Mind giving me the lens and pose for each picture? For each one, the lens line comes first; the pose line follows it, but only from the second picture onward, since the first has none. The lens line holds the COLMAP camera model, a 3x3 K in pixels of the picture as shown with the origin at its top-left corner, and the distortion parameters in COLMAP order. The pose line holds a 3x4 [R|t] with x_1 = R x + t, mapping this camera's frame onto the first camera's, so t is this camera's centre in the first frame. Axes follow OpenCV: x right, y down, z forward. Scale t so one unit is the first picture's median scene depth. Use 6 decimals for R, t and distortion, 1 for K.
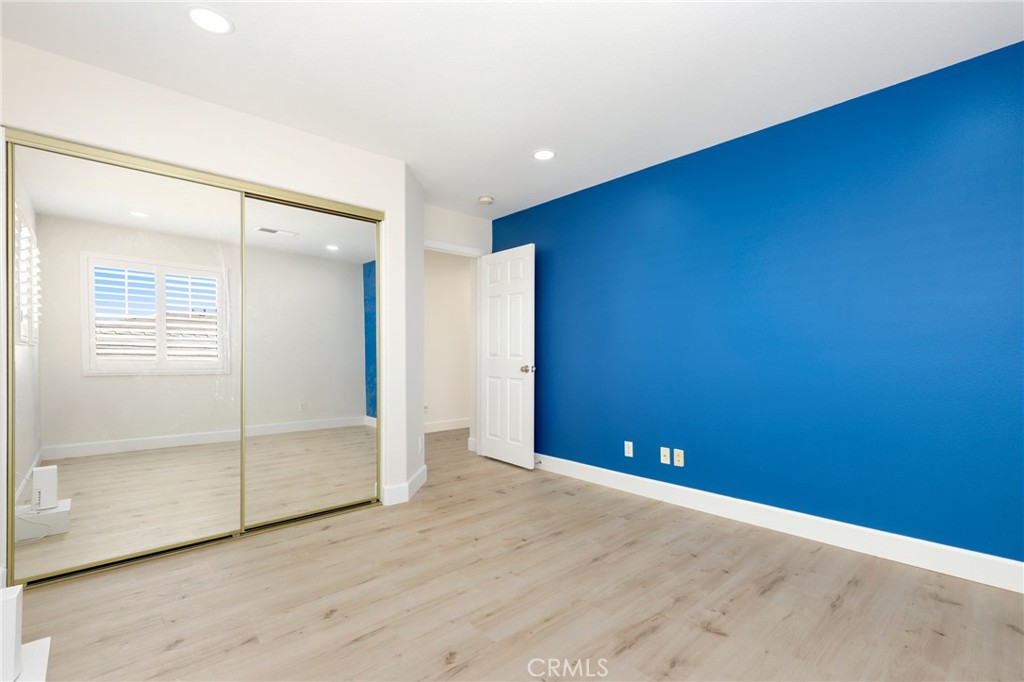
lens RADIAL K [[460.8, 0, 518.1], [0, 460.8, 350.8], [0, 0, 1]] dist [0.010912, 0.000262]
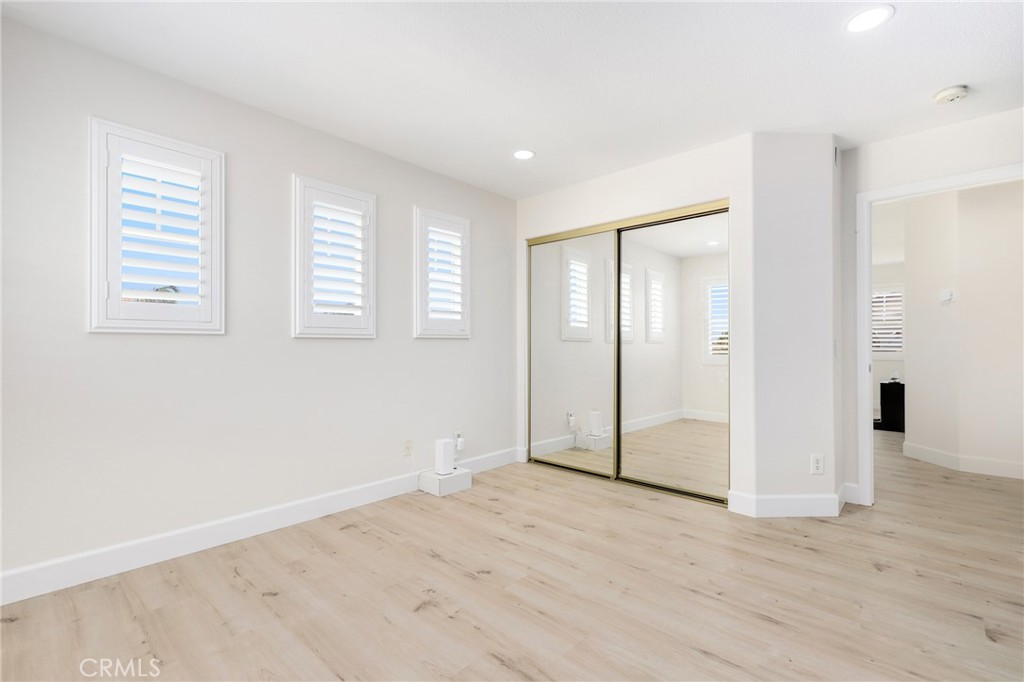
lens RADIAL K [[460.8, 0, 518.1], [0, 460.8, 350.8], [0, 0, 1]] dist [0.010912, 0.000262]
pose [[0.088198, 0.010241, -0.996050, 0.738846], [0.003701, 0.999937, 0.010609, 0.002047], [0.996096, -0.004622, 0.088154, 0.606221]]
